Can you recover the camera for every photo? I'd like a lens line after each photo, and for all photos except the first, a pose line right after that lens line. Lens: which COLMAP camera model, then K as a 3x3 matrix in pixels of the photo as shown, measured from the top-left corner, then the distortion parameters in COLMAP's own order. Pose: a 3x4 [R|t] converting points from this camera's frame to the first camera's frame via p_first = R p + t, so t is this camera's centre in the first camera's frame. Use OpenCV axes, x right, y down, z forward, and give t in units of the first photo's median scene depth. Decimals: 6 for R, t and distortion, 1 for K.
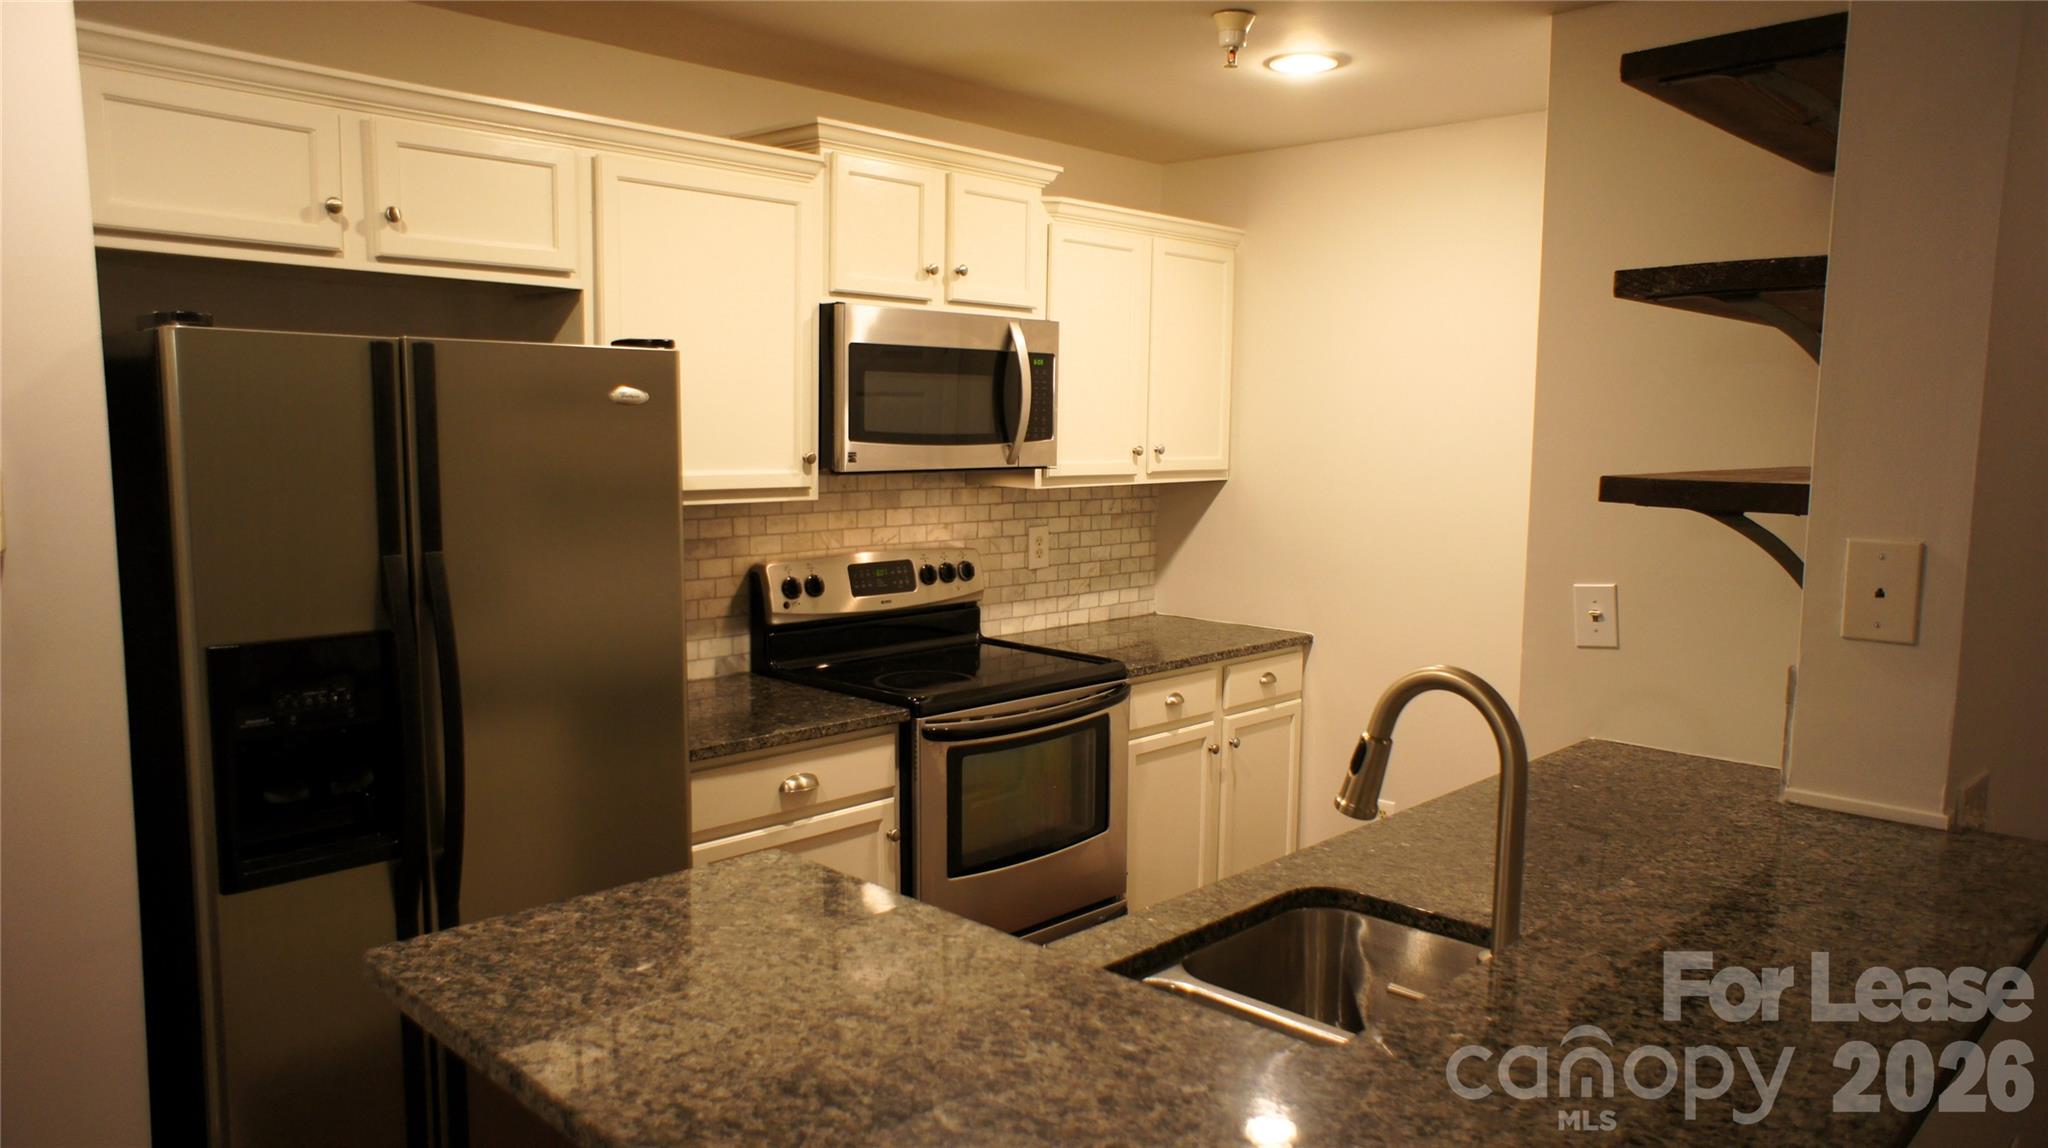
lens RADIAL K [[1391.1, 0, 1019.3], [0, 1391.1, 580.6], [0, 0, 1]] dist [-0.002360, 0.009638]
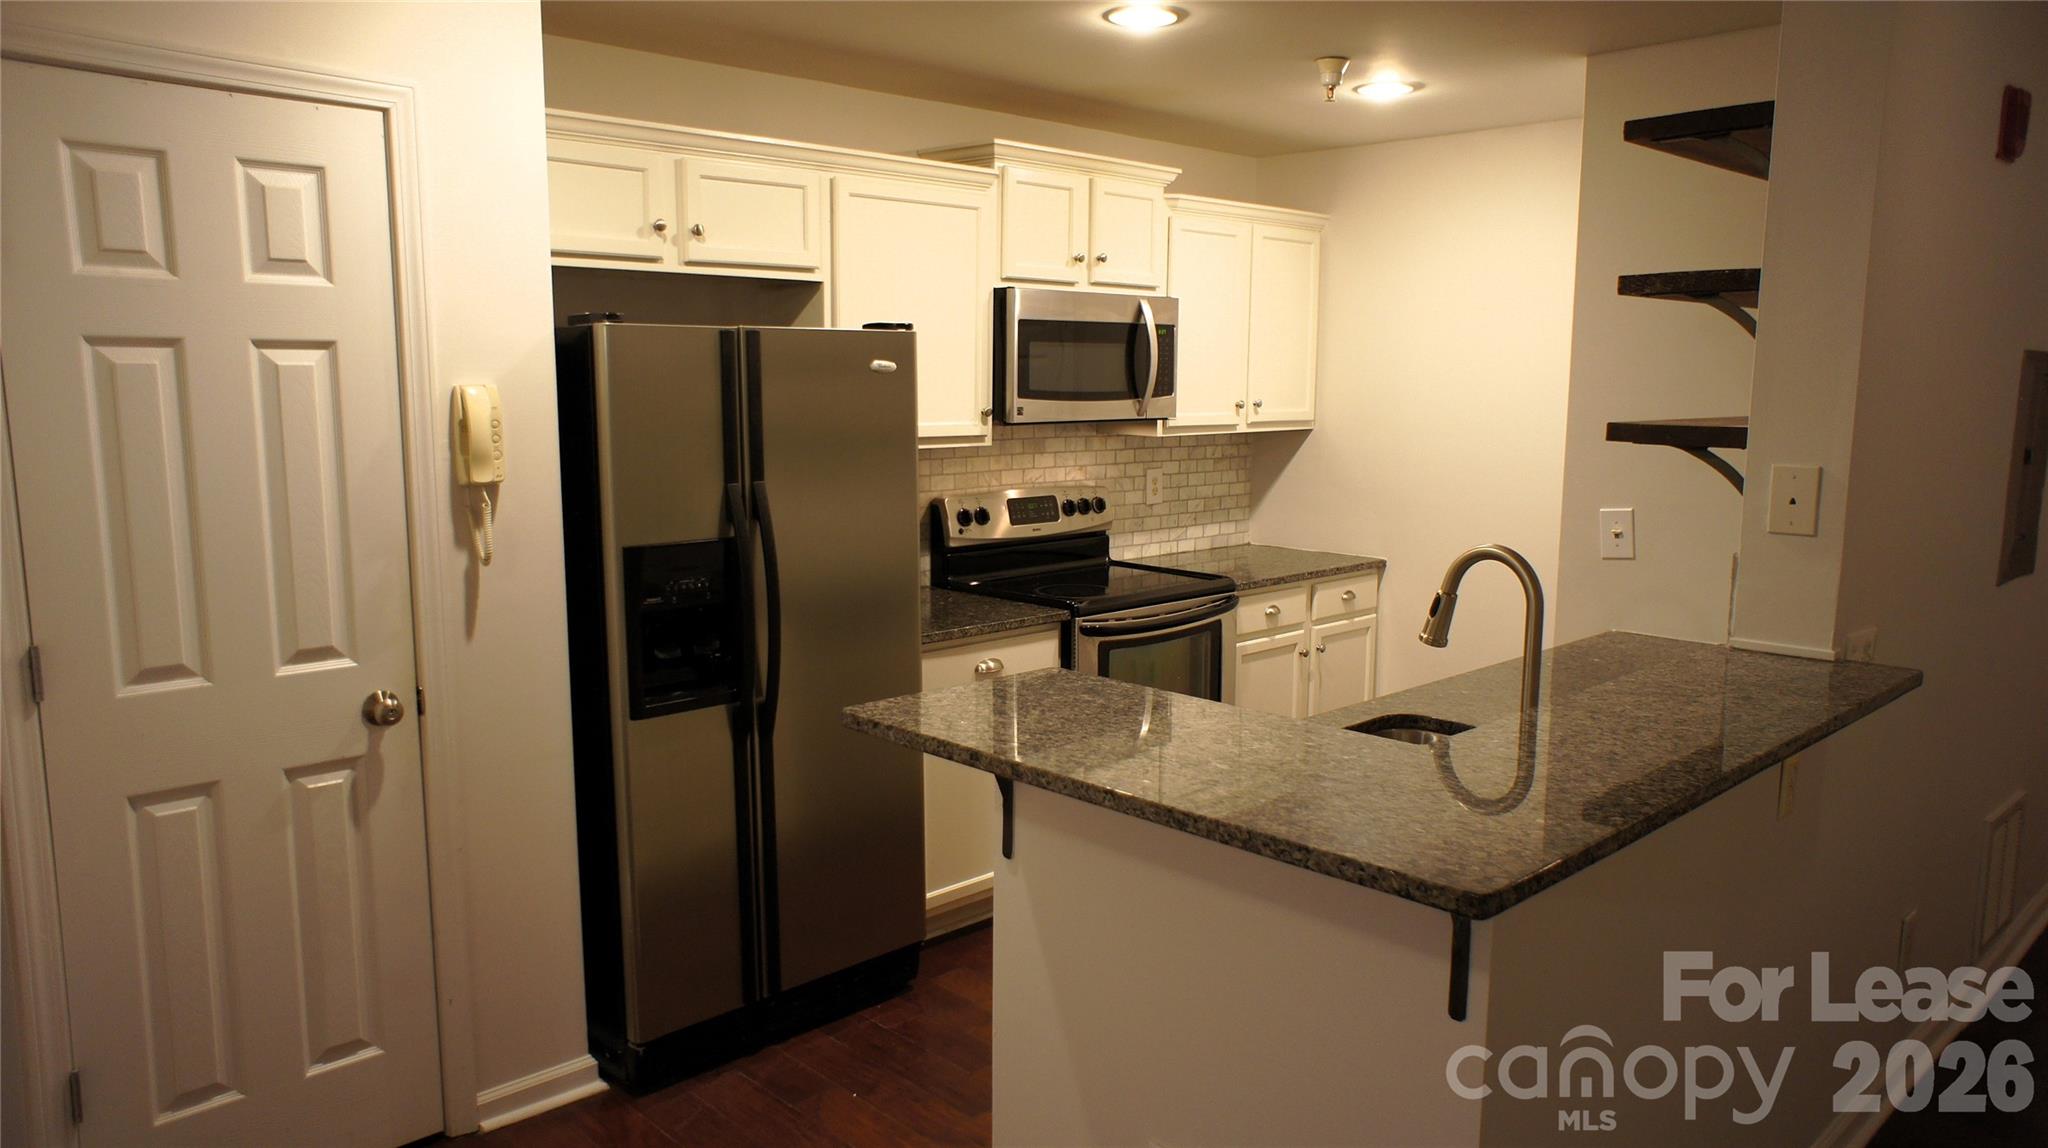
lens RADIAL K [[1391.1, 0, 1029.4], [0, 1391.1, 575.0], [0, 0, 1]] dist [-0.002360, 0.009638]
pose [[0.999485, -0.001173, -0.032066, -0.079725], [0.002135, 0.999548, 0.029994, 0.023265], [0.032016, -0.030047, 0.999036, -0.281975]]
